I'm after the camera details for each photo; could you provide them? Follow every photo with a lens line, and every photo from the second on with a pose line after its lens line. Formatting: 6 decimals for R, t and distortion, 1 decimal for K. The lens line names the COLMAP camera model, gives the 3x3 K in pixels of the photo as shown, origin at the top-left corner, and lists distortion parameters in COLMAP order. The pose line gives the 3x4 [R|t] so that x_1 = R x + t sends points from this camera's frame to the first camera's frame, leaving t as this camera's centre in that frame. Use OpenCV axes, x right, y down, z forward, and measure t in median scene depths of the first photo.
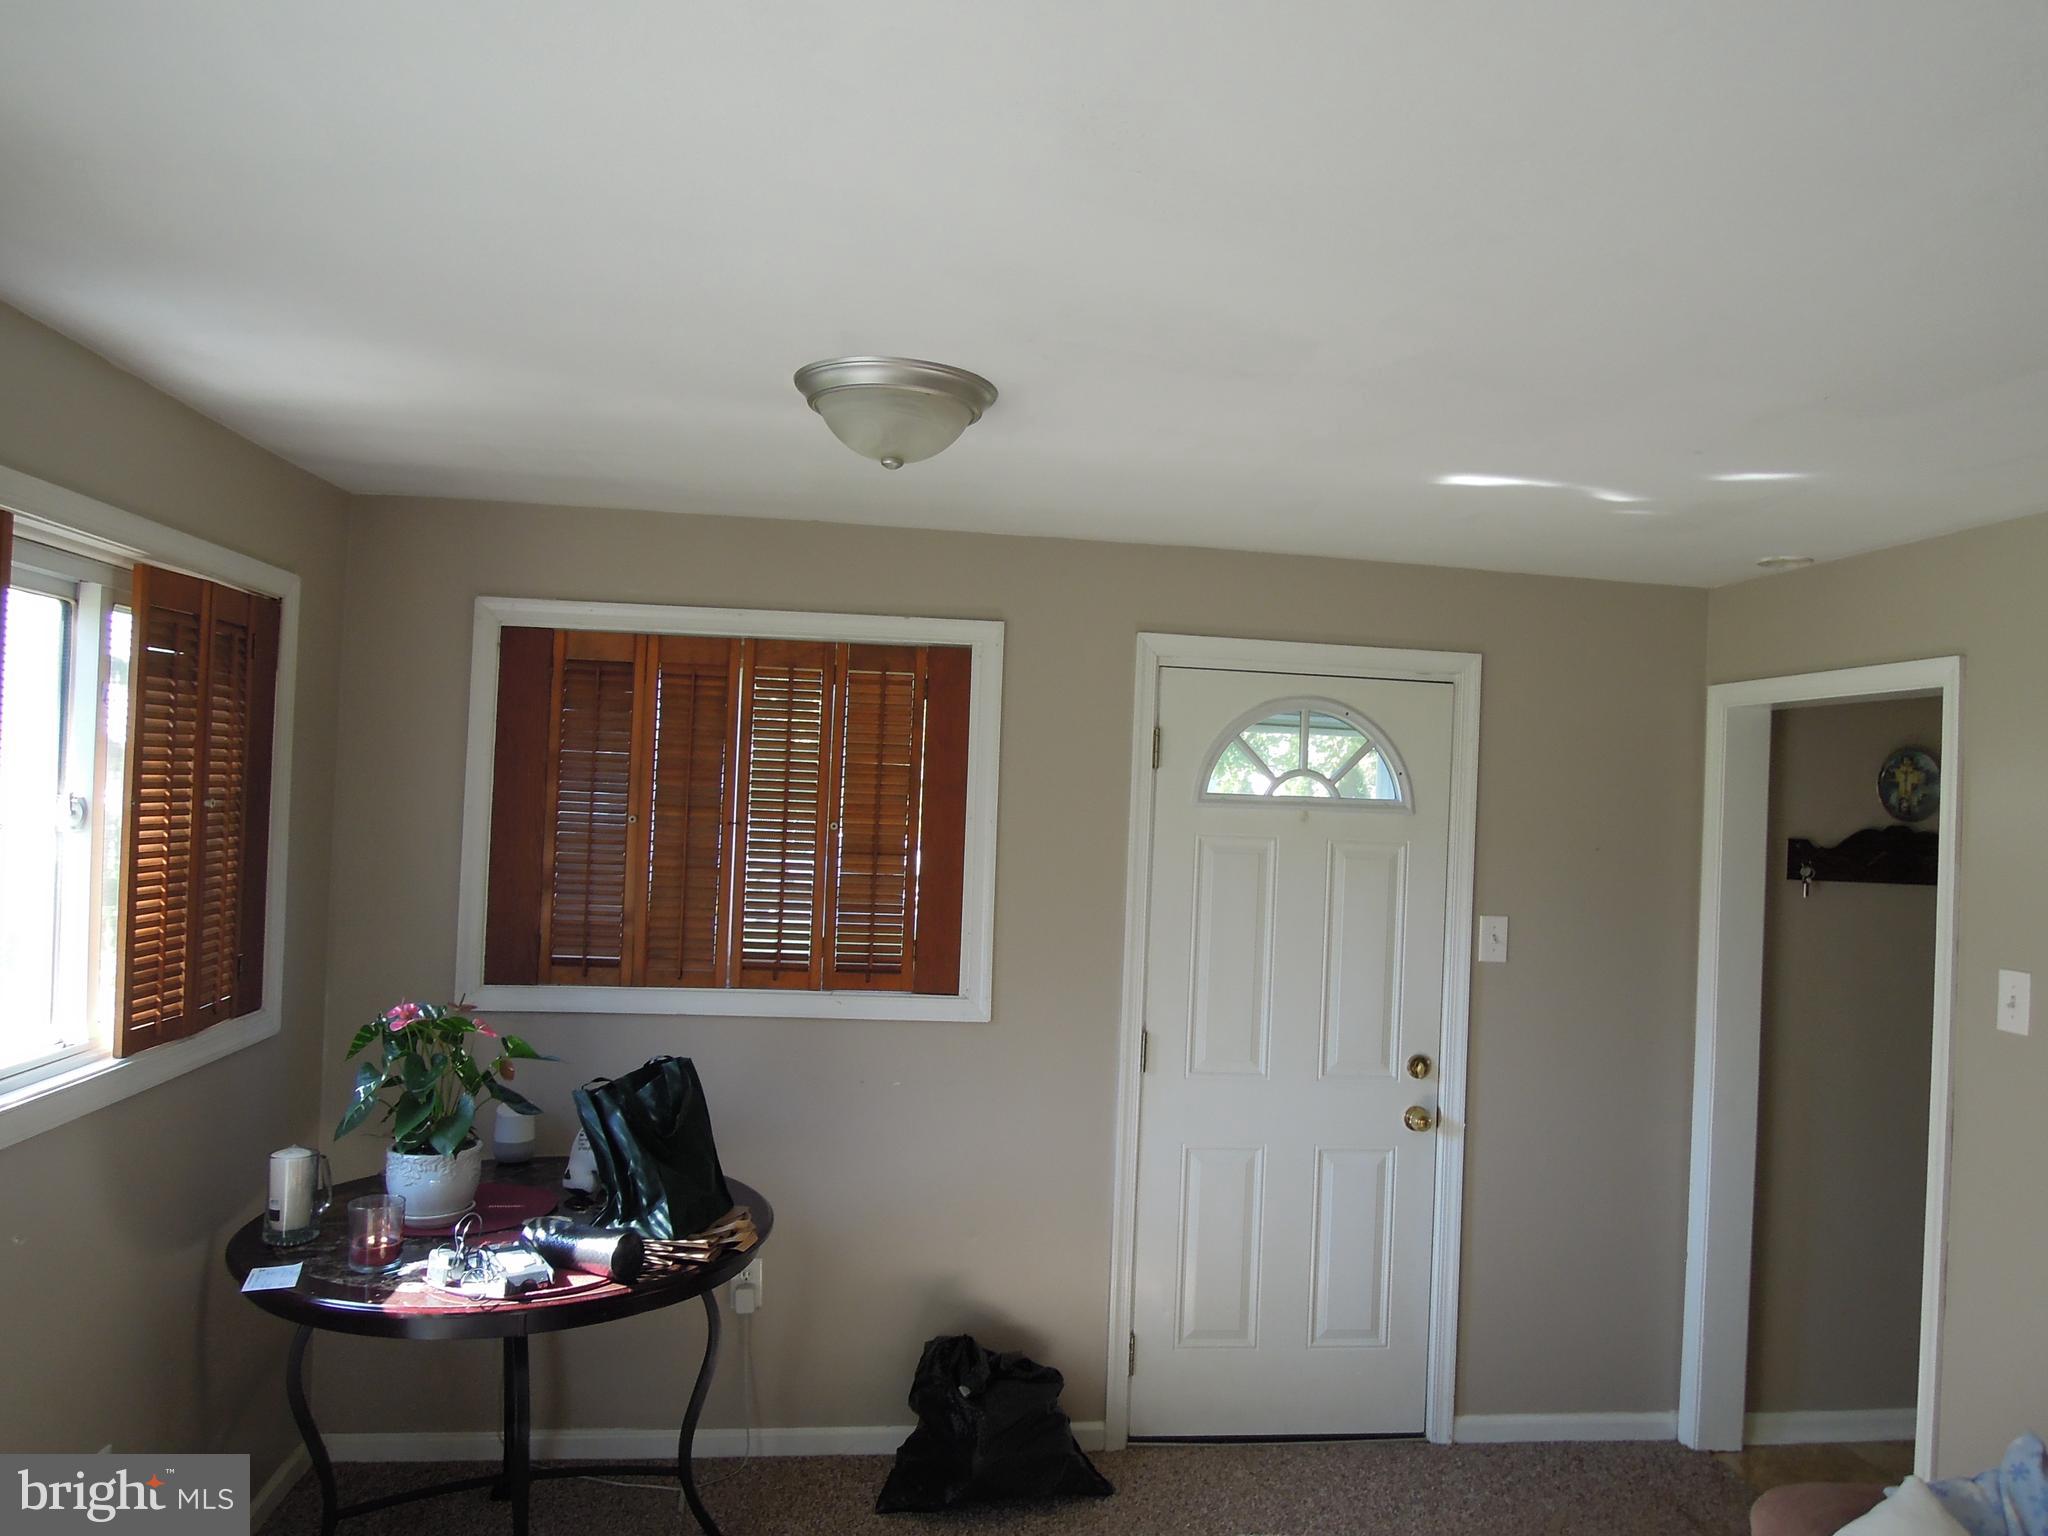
lens RADIAL K [[1454.1, 0, 1022.5], [0, 1454.1, 773.2], [0, 0, 1]] dist [-0.046990, 0.009326]
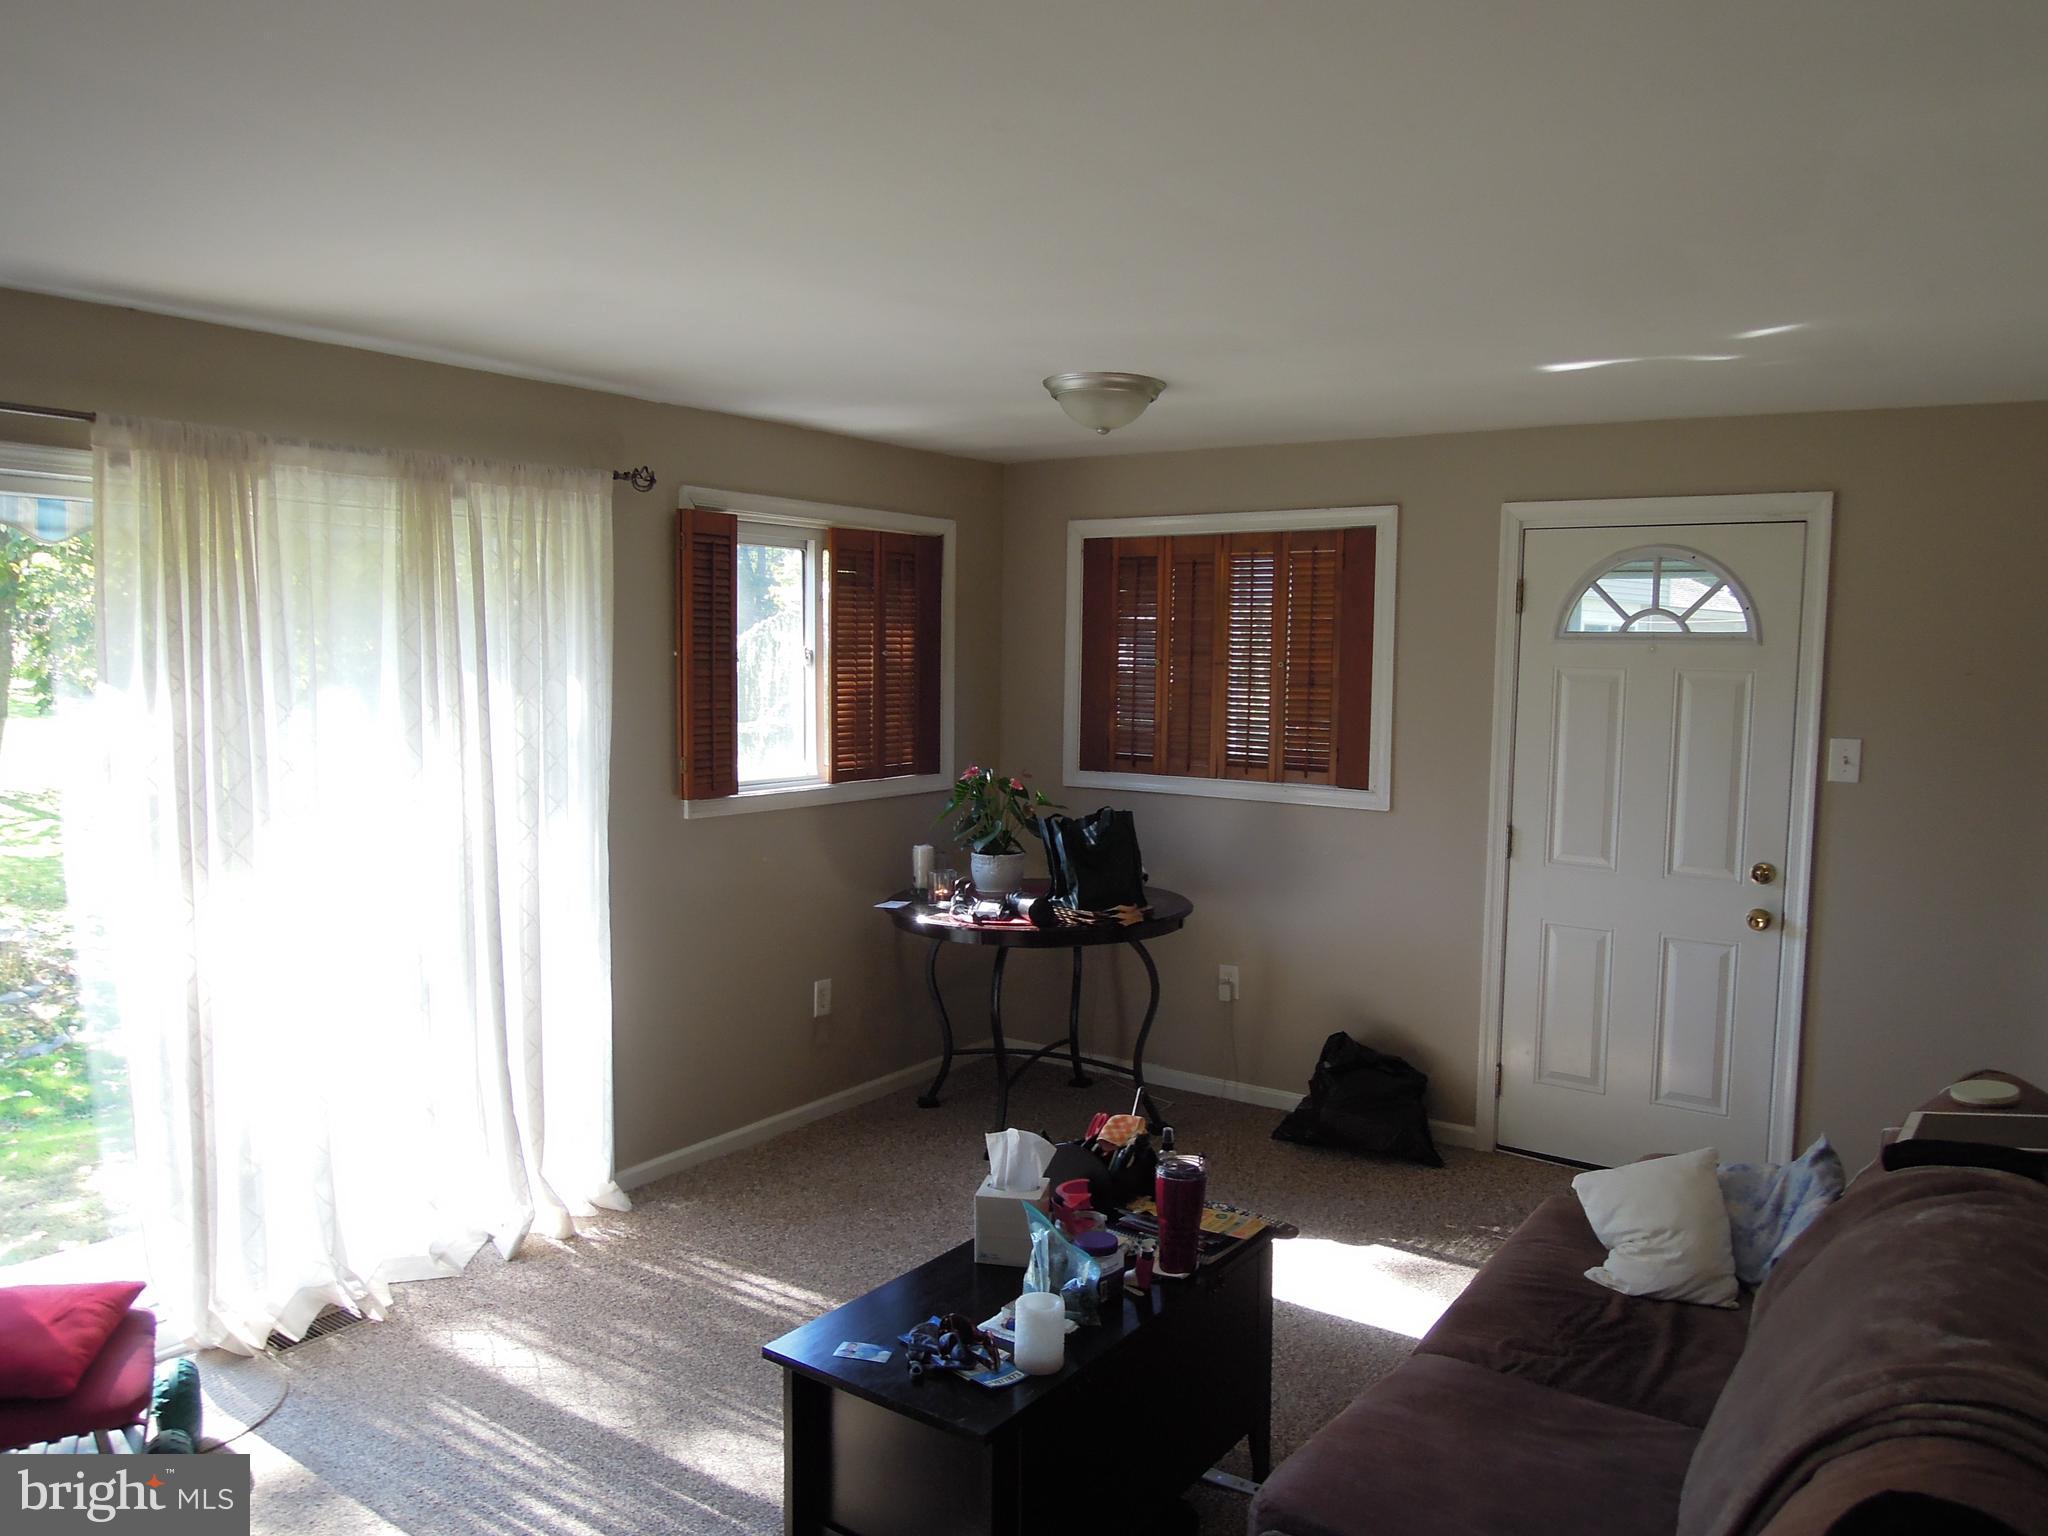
lens RADIAL K [[1454.1, 0, 1033.9], [0, 1454.1, 769.6], [0, 0, 1]] dist [-0.046990, 0.009326]
pose [[0.740375, 0.025951, -0.671693, 0.630826], [0.025182, 0.997482, 0.066295, 0.038628], [0.671722, -0.065997, 0.737858, -0.191522]]
